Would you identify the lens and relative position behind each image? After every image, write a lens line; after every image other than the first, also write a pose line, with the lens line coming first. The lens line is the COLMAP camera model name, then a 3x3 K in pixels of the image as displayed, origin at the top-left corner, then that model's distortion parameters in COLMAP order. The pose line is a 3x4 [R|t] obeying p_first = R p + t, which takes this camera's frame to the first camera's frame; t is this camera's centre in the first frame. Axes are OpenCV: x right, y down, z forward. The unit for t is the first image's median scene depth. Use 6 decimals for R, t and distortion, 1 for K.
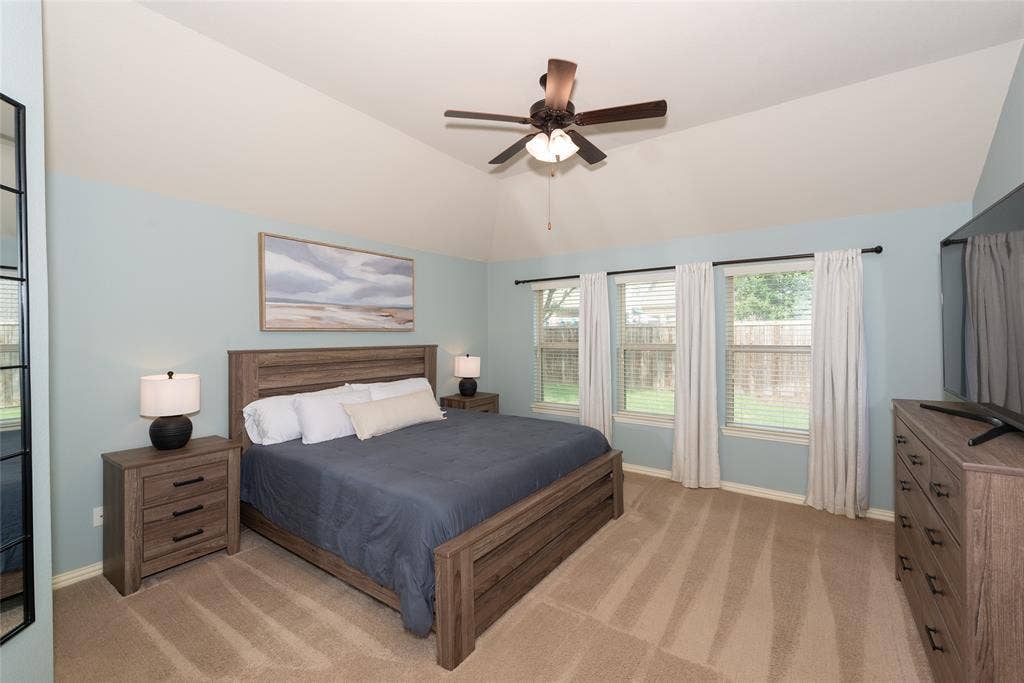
lens RADIAL K [[439.8, 0, 503.3], [0, 439.8, 337.2], [0, 0, 1]] dist [0.005782, -0.002131]
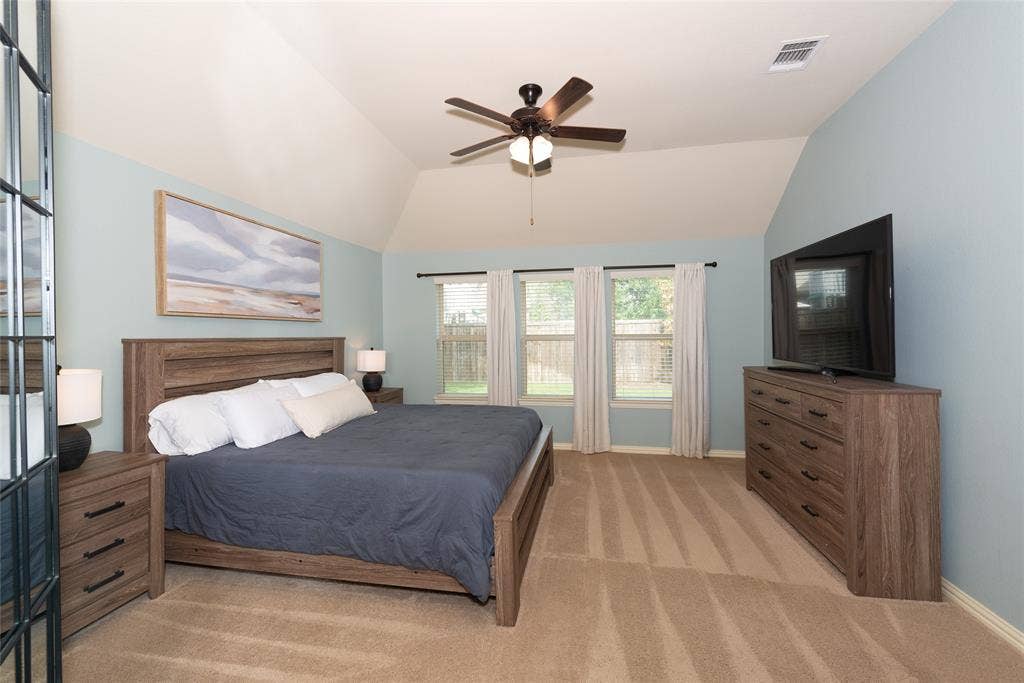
lens RADIAL K [[439.8, 0, 501.6], [0, 439.8, 338.6], [0, 0, 1]] dist [0.005782, -0.002131]
pose [[0.903538, -0.004719, 0.428482, -0.345082], [0.006357, 0.999977, -0.002391, 0.034698], [-0.428461, 0.004884, 0.903547, 0.024584]]
